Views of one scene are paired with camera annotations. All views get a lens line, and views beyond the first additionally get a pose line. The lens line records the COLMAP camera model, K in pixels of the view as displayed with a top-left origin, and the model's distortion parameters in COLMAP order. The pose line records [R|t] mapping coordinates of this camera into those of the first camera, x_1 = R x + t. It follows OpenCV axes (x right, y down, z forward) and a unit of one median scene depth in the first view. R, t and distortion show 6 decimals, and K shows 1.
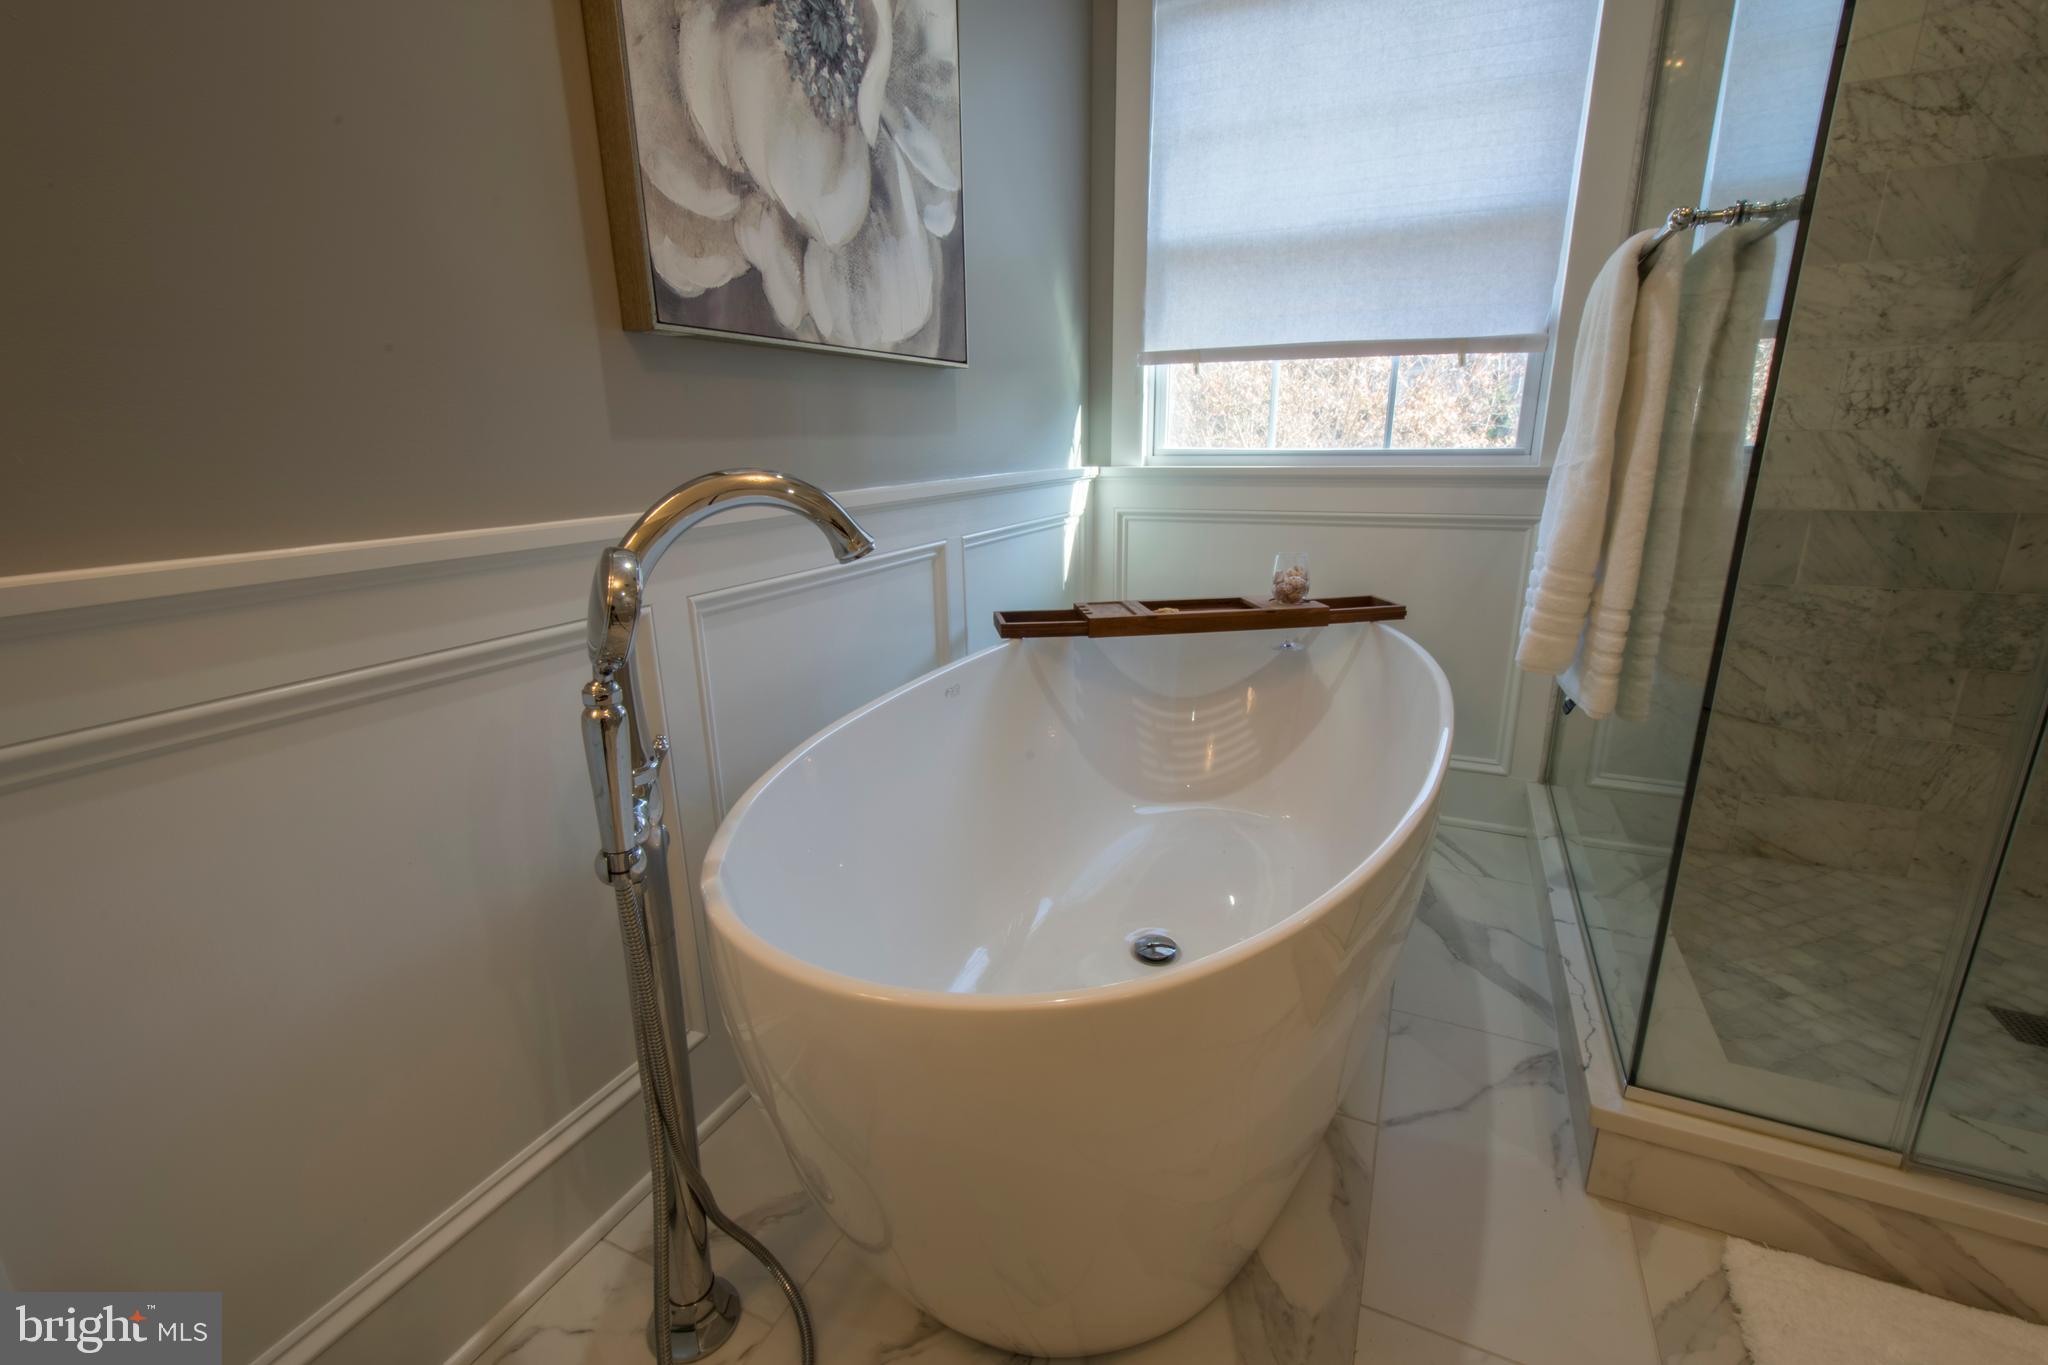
lens RADIAL K [[890.5, 0, 1020.2], [0, 890.5, 692.3], [0, 0, 1]] dist [0.009458, -0.001597]
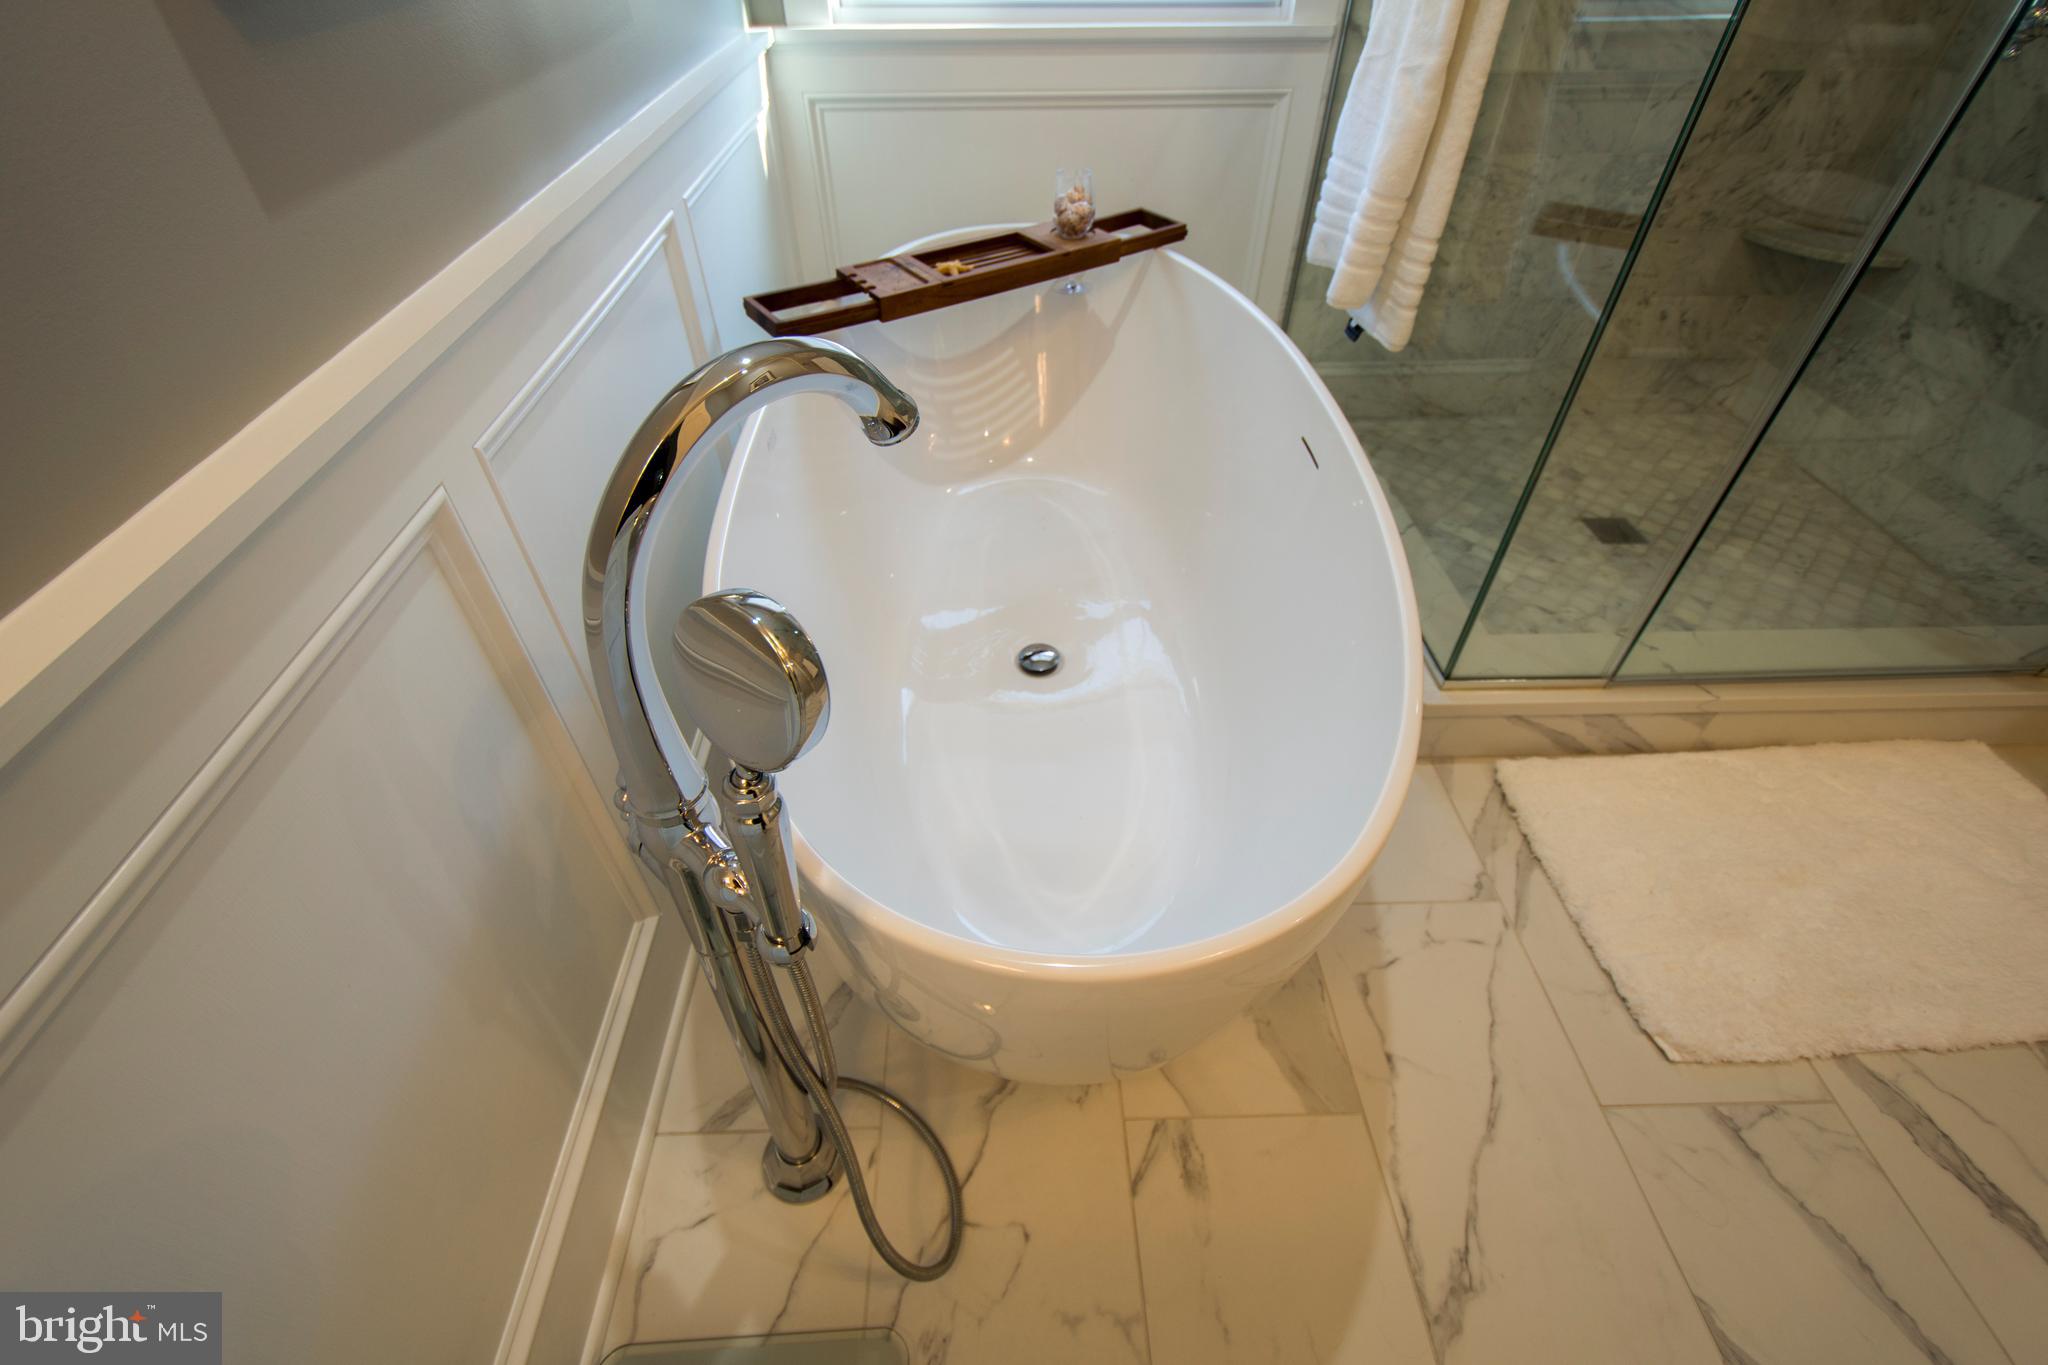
lens RADIAL K [[890.5, 0, 1014.5], [0, 890.5, 687.0], [0, 0, 1]] dist [0.009458, -0.001597]
pose [[0.893256, -0.298444, 0.336190, -0.218778], [0.113693, 0.873506, 0.473350, -0.163952], [-0.434933, -0.384601, 0.814196, 0.166941]]
